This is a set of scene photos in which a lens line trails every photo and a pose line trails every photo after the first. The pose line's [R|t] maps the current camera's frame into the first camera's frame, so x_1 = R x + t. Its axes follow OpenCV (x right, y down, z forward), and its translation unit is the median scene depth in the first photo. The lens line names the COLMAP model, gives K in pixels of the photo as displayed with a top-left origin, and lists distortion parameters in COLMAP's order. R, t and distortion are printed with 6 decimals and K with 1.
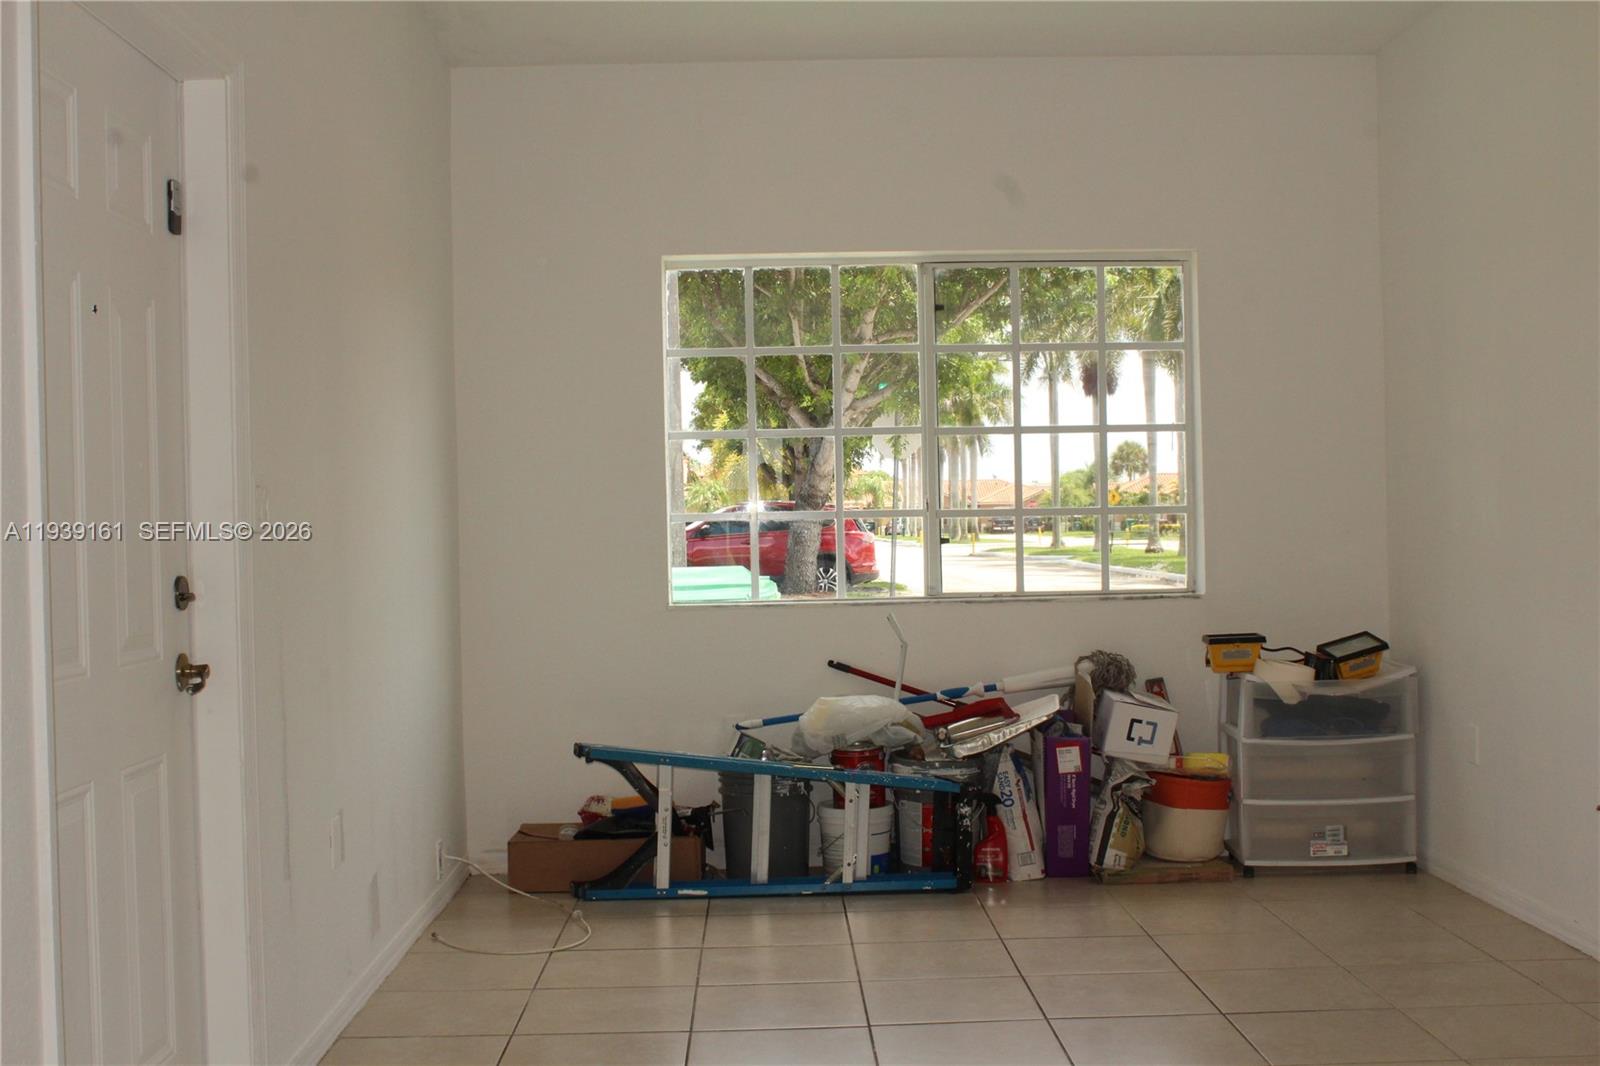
lens RADIAL K [[1857.6, 0, 800.0], [0, 1857.6, 533.0], [0, 0, 1]] dist [-0.023567, 0.010946]
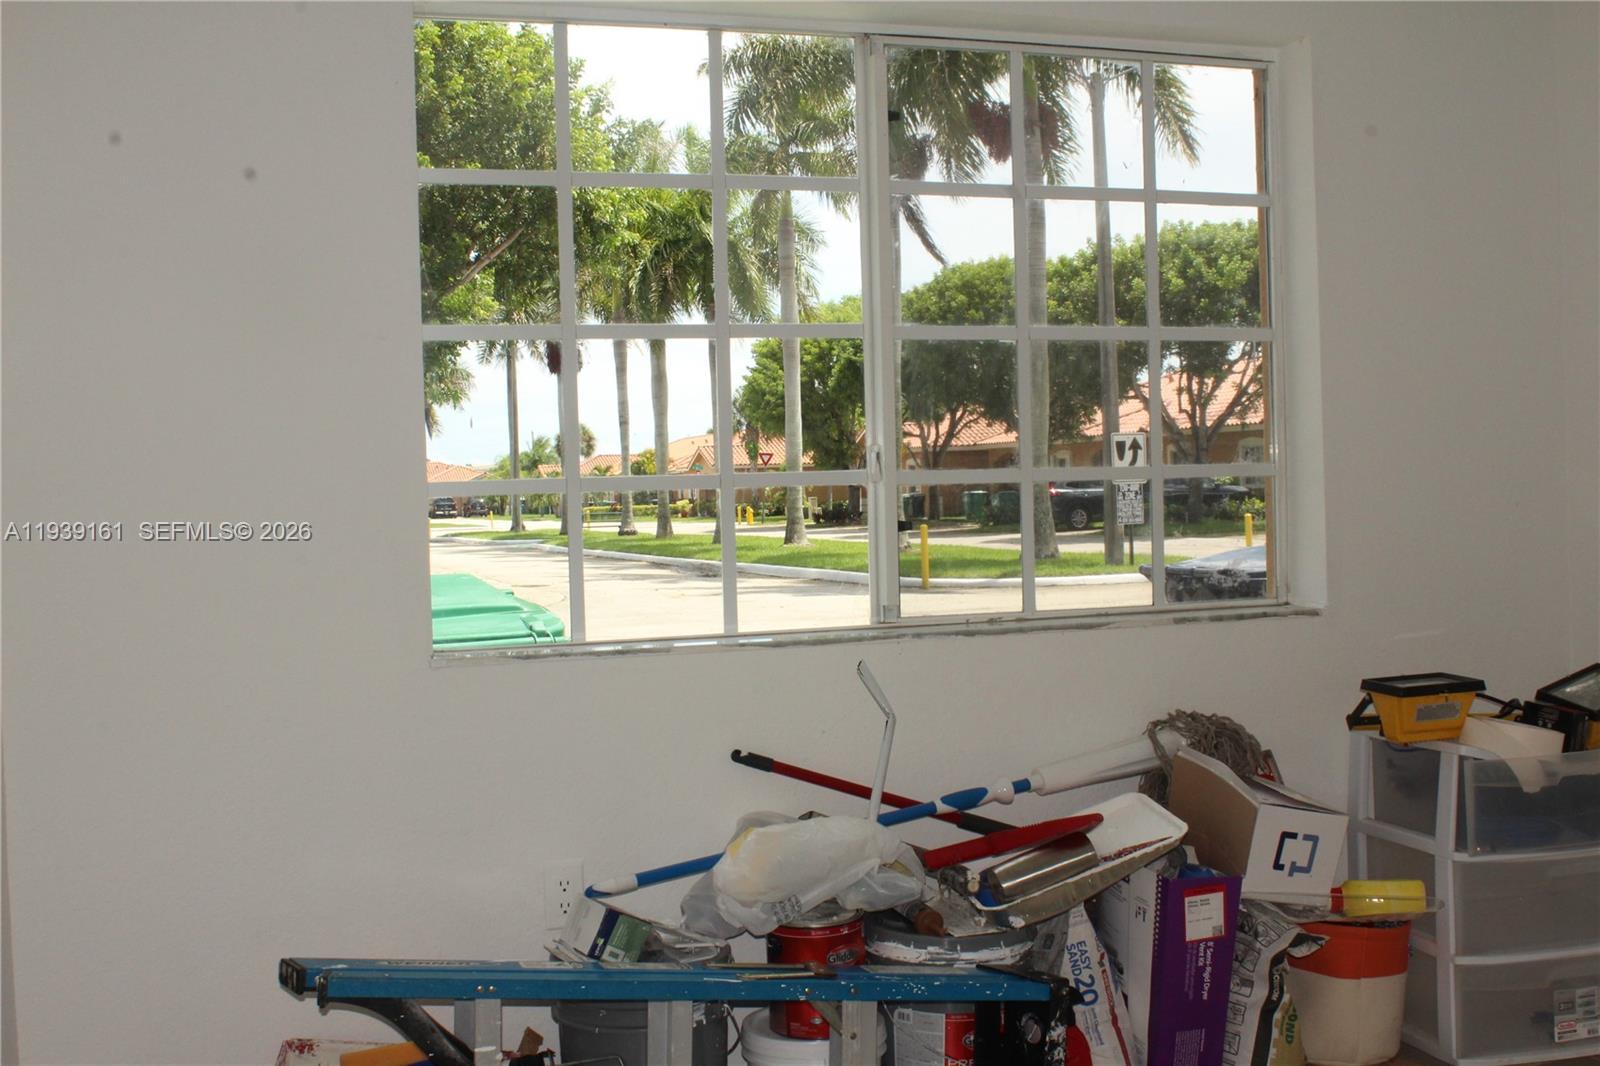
lens RADIAL K [[1857.6, 0, 800.0], [0, 1857.6, 533.0], [0, 0, 1]] dist [-0.023567, 0.010946]
pose [[0.954009, -0.016777, 0.299307, -0.132829], [0.014106, 0.999839, 0.011084, -0.000780], [-0.299444, -0.006353, 0.954093, 0.496131]]
